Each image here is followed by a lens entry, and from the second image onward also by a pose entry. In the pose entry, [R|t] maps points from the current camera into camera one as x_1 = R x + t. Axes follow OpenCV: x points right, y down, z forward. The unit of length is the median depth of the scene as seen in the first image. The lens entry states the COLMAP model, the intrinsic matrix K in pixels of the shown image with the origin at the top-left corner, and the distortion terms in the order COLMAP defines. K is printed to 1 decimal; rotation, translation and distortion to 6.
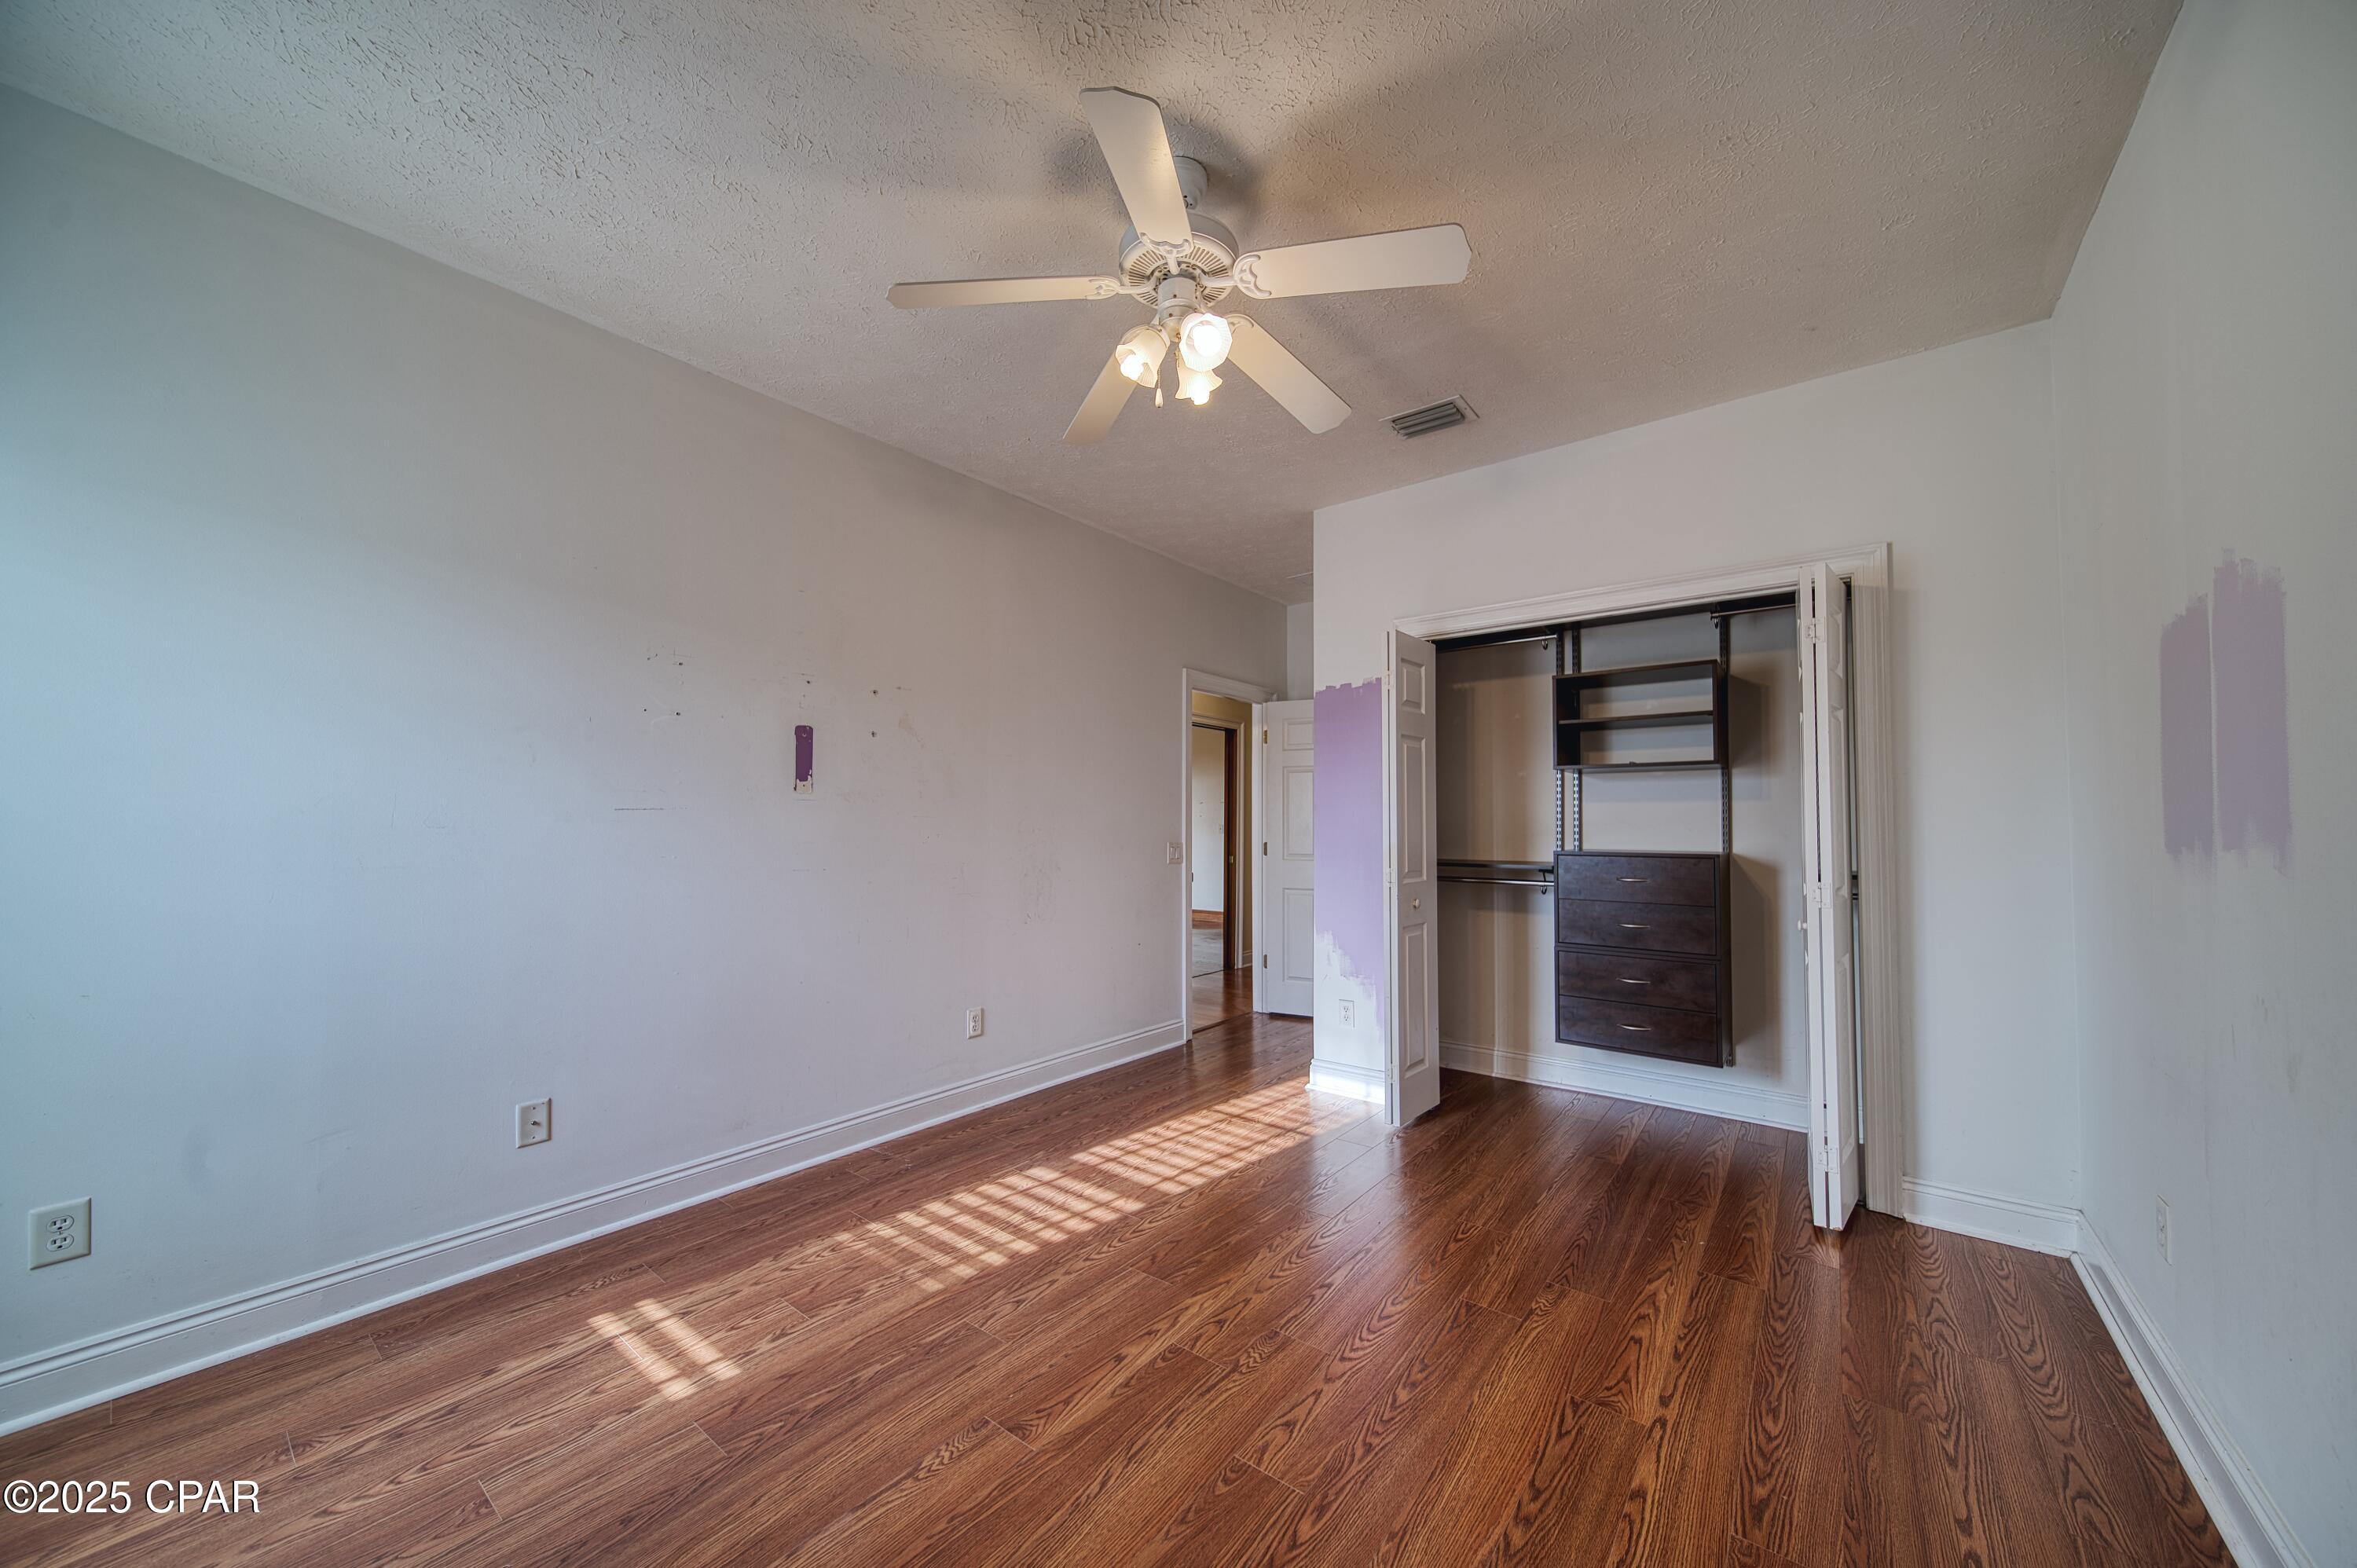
lens RADIAL K [[826.6, 0, 1192.8], [0, 826.6, 798.5], [0, 0, 1]] dist [-0.000608, -0.000264]
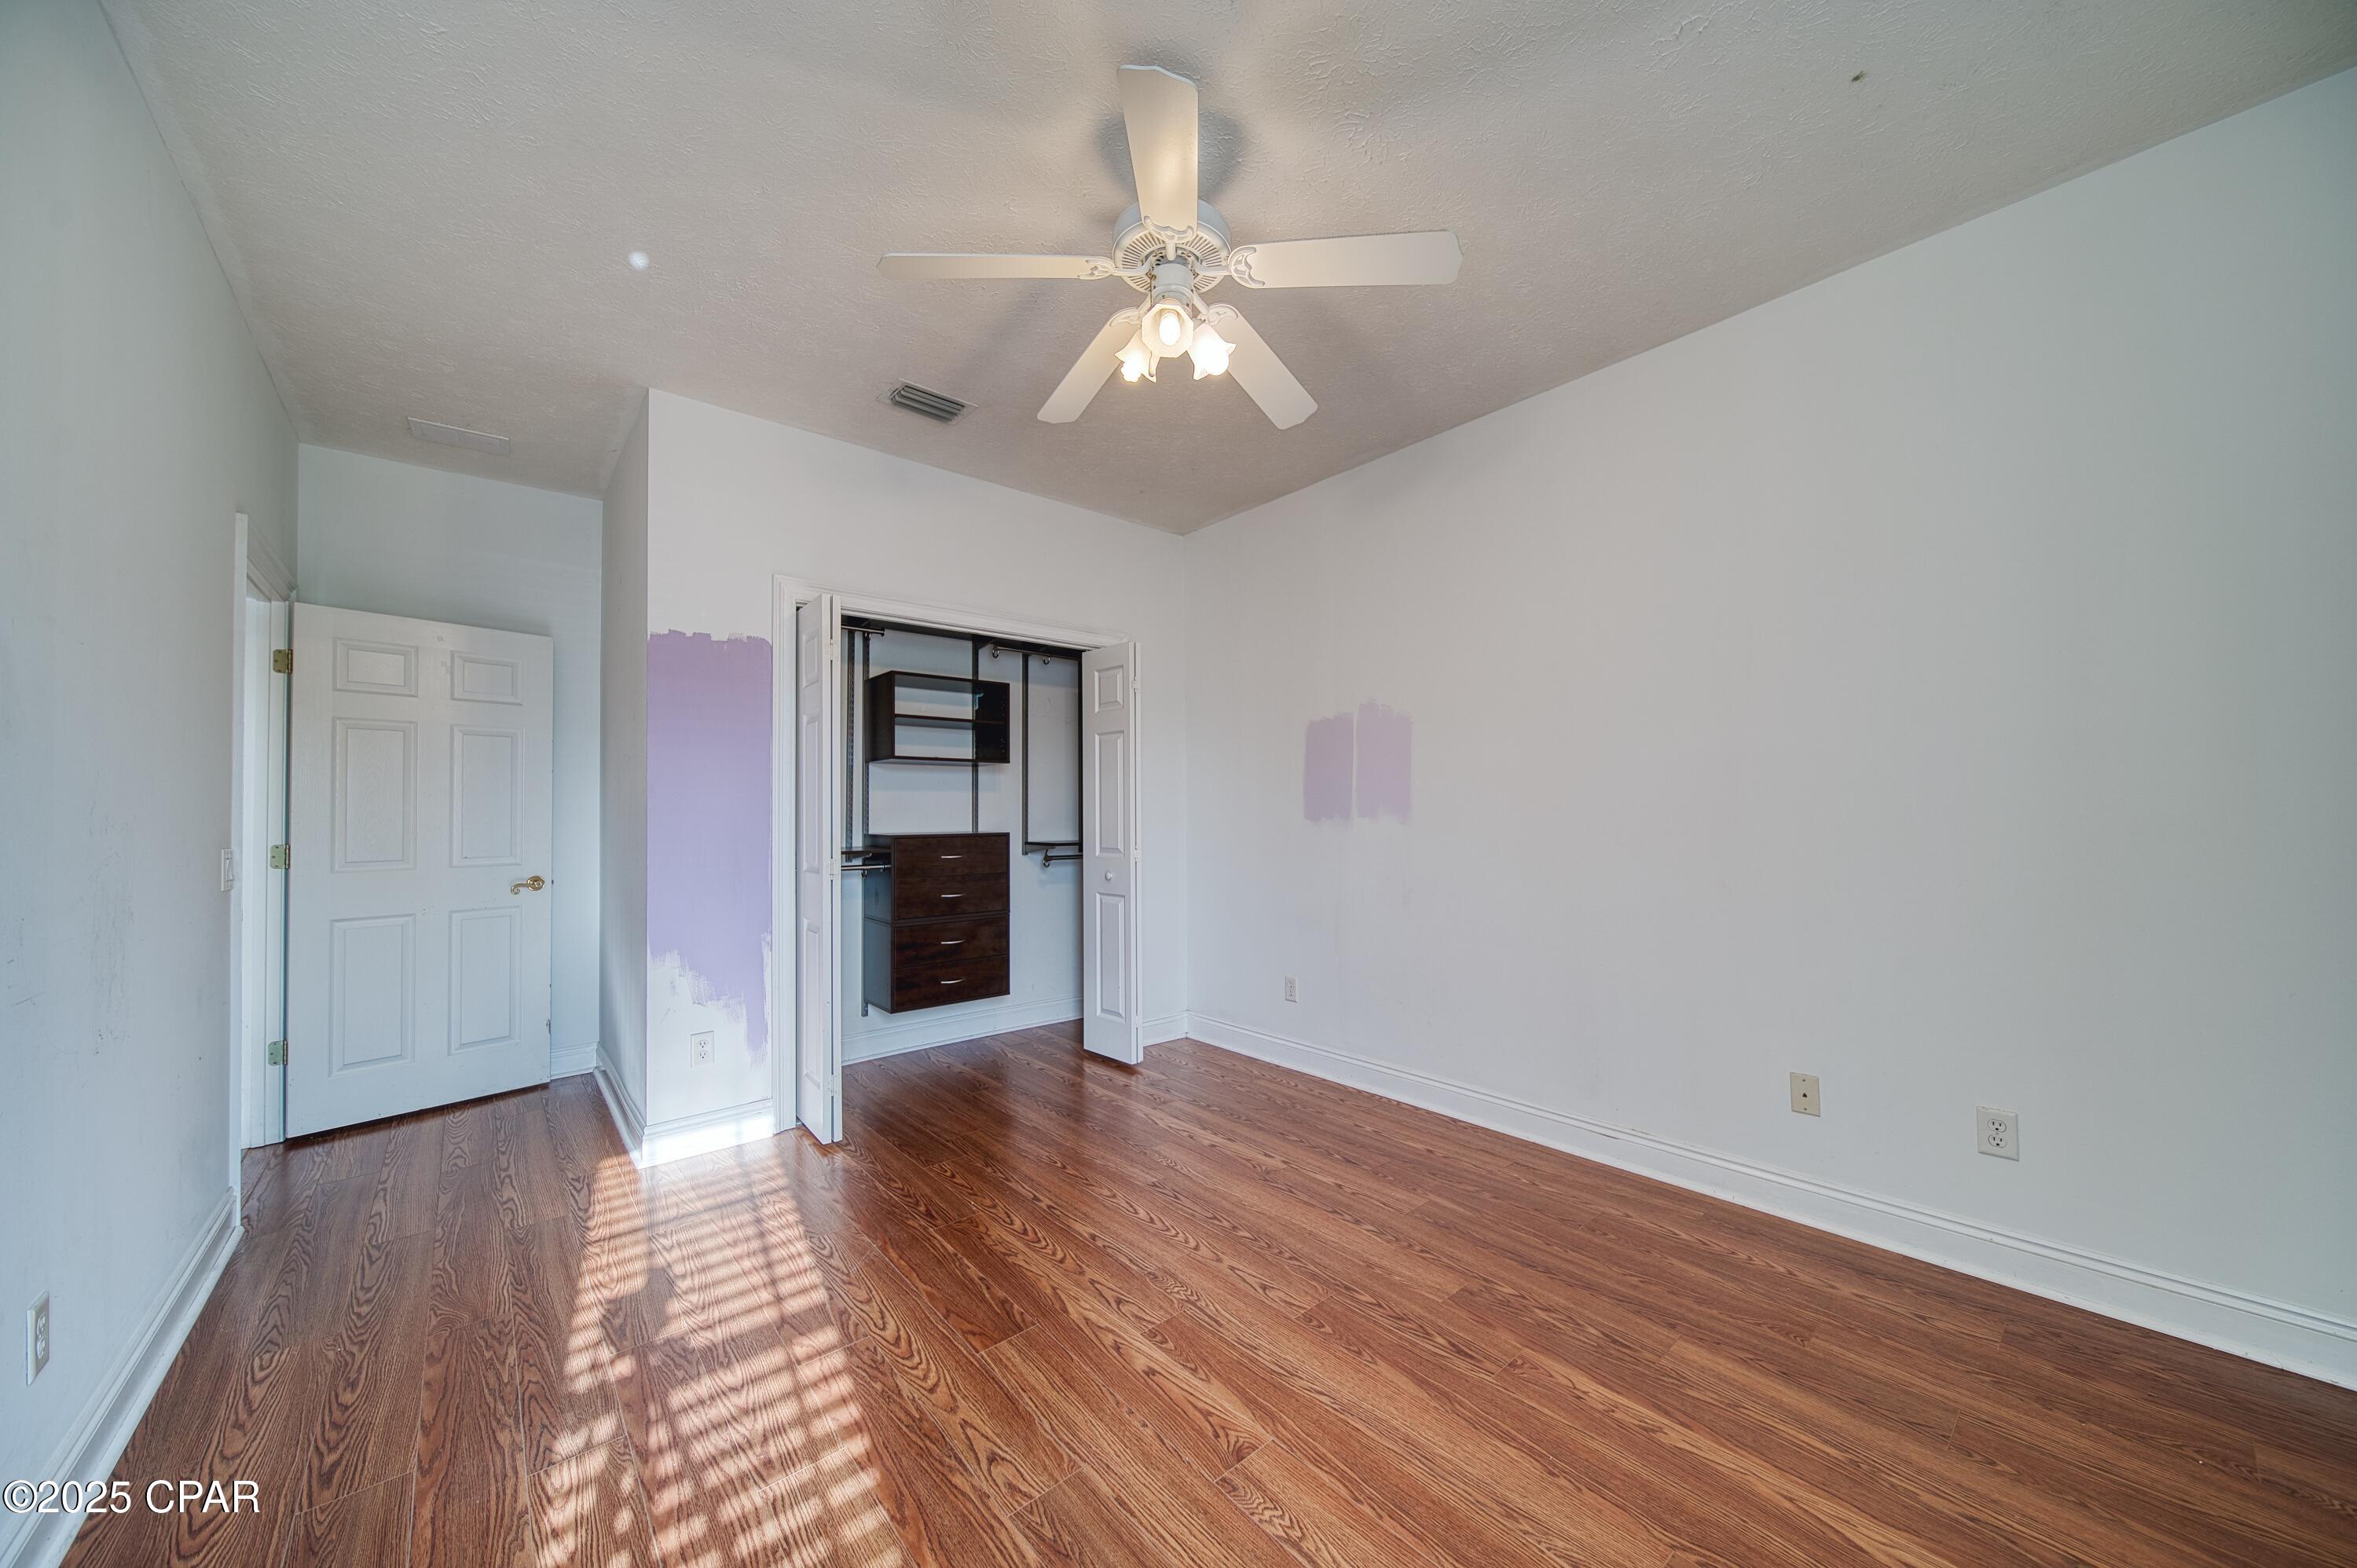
lens RADIAL K [[823.7, 0, 1194.0], [0, 823.7, 806.1], [0, 0, 1]] dist [-0.020070, -0.000093]
pose [[0.194178, 0.007887, 0.980935, -0.685585], [-0.024414, 0.999697, -0.003205, 0.027064], [-0.980663, -0.023326, 0.194311, 0.545140]]
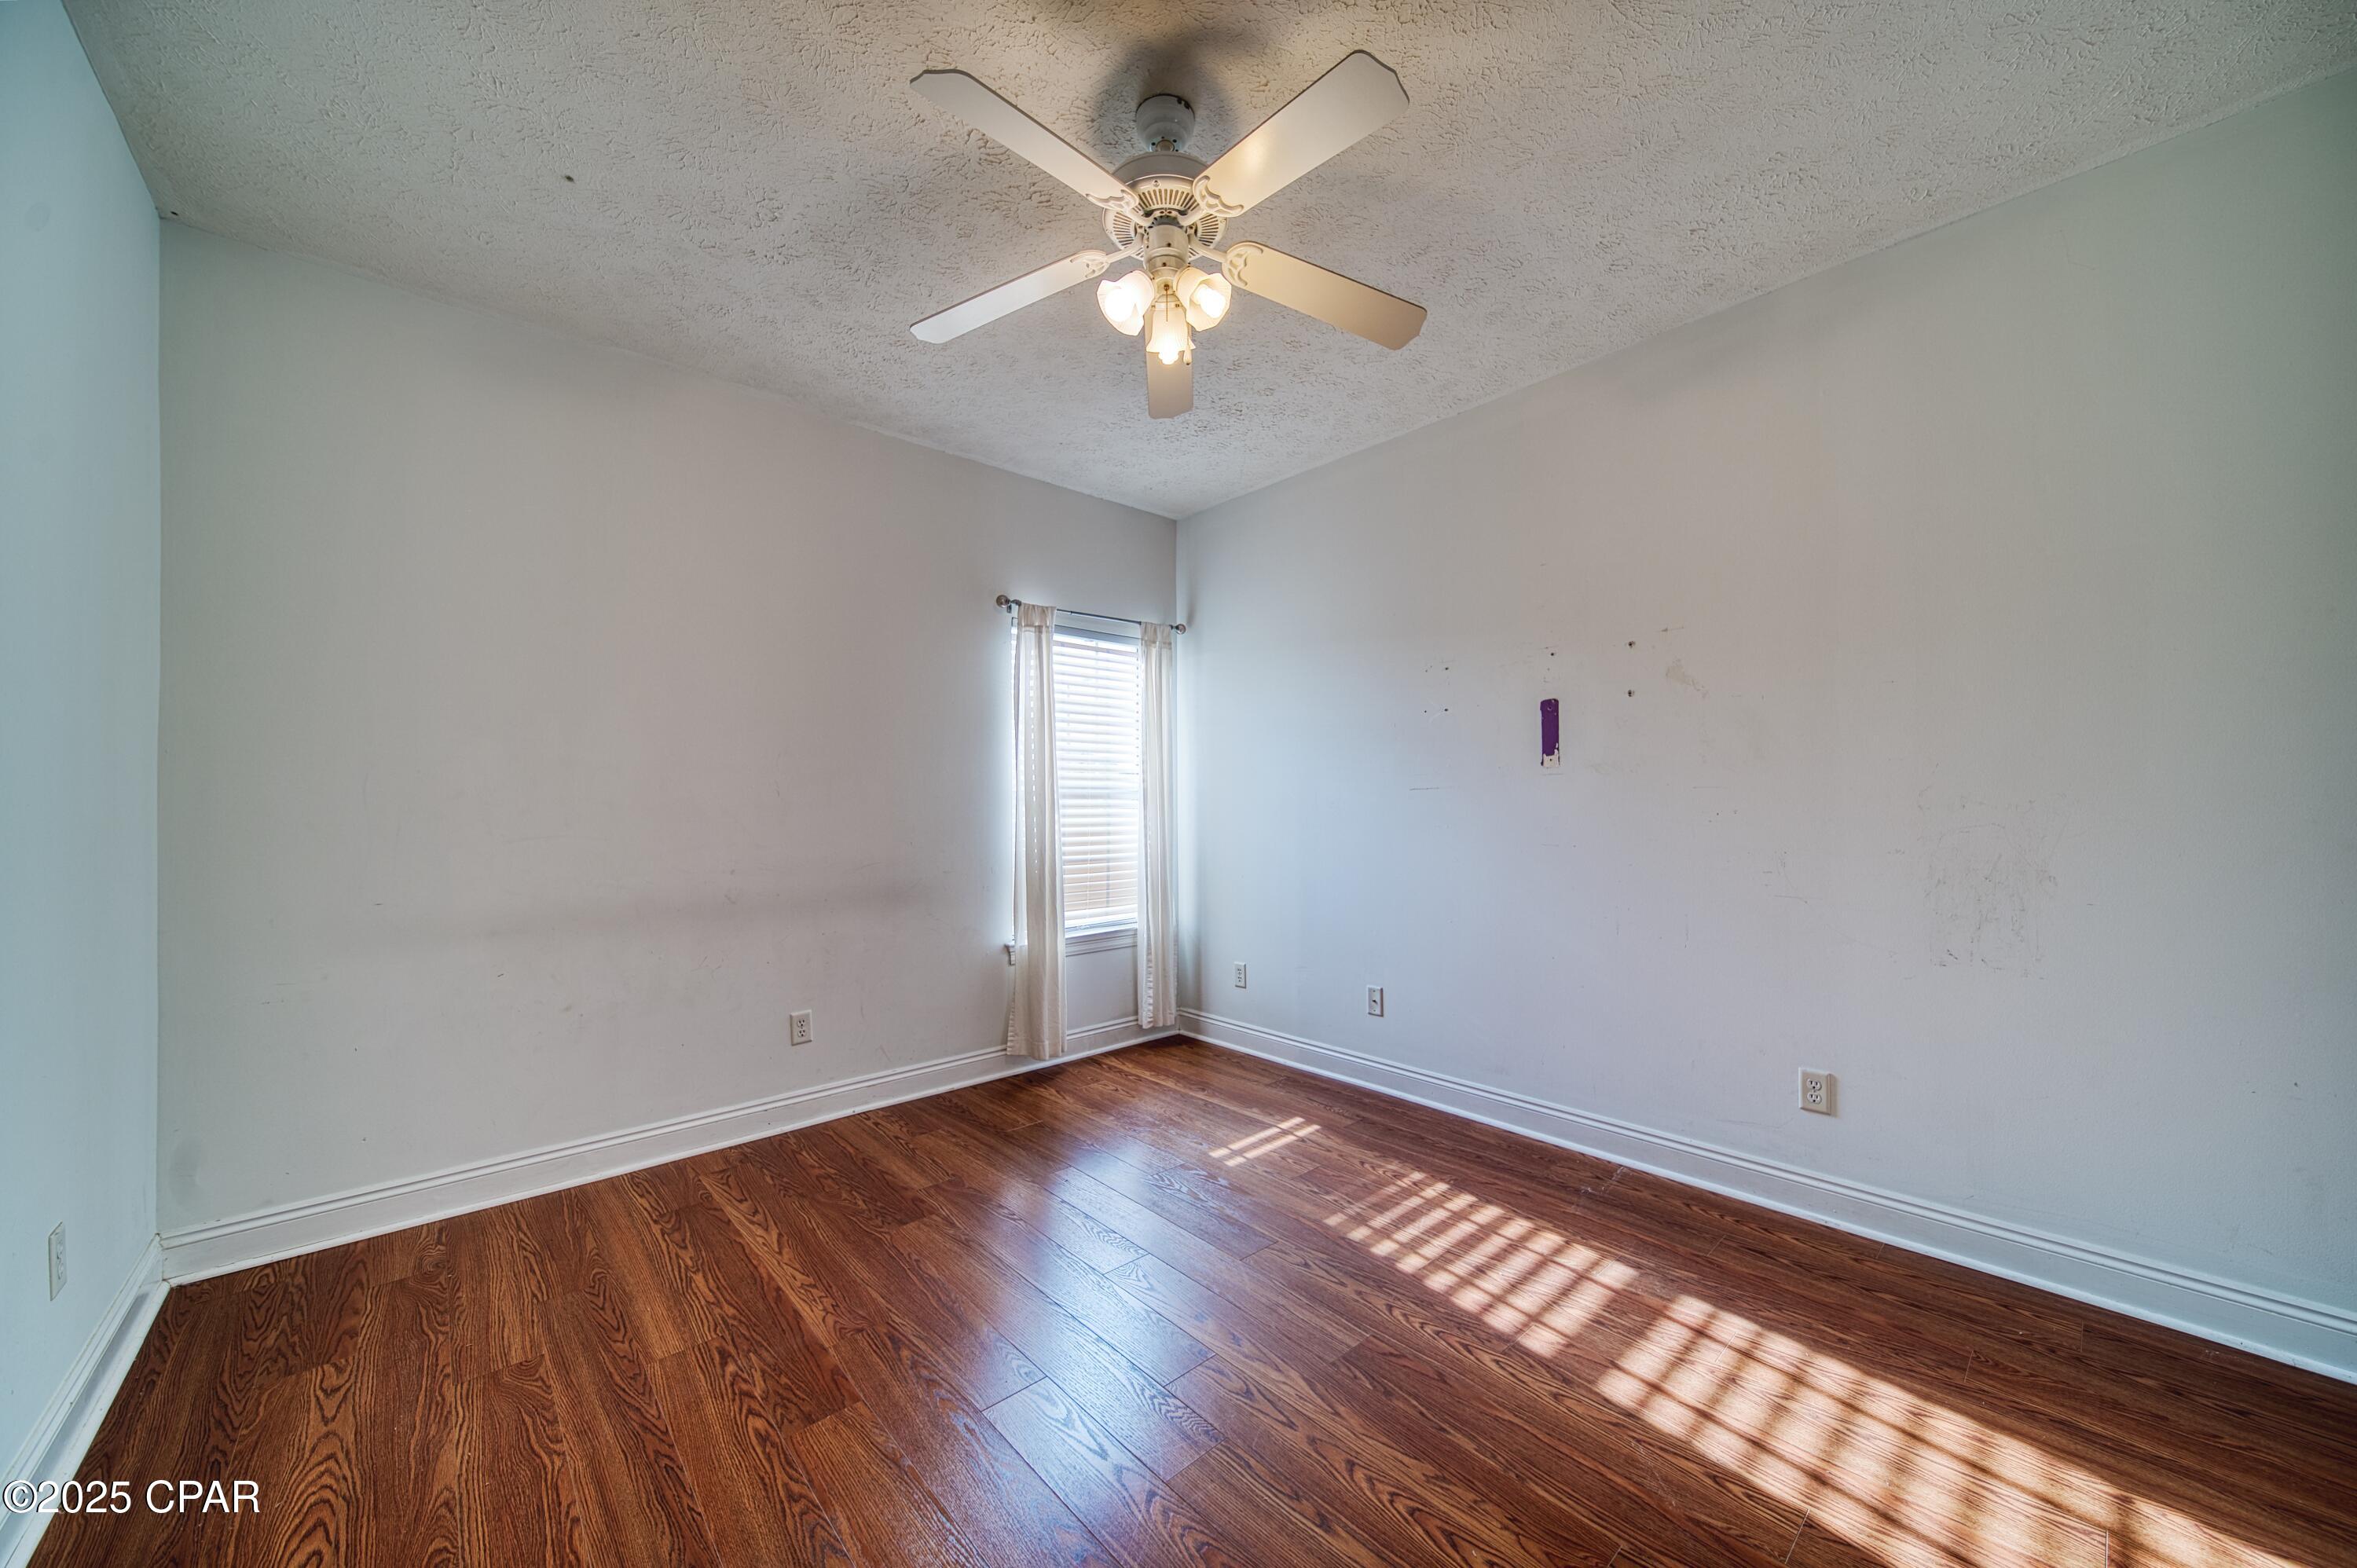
lens RADIAL K [[826.6, 0, 1192.8], [0, 826.6, 798.5], [0, 0, 1]] dist [-0.000608, -0.000264]
pose [[-0.165272, -0.010069, -0.986197, 0.643800], [0.035870, 0.999225, -0.016213, 0.034915], [0.985596, -0.038054, -0.164783, 0.820940]]
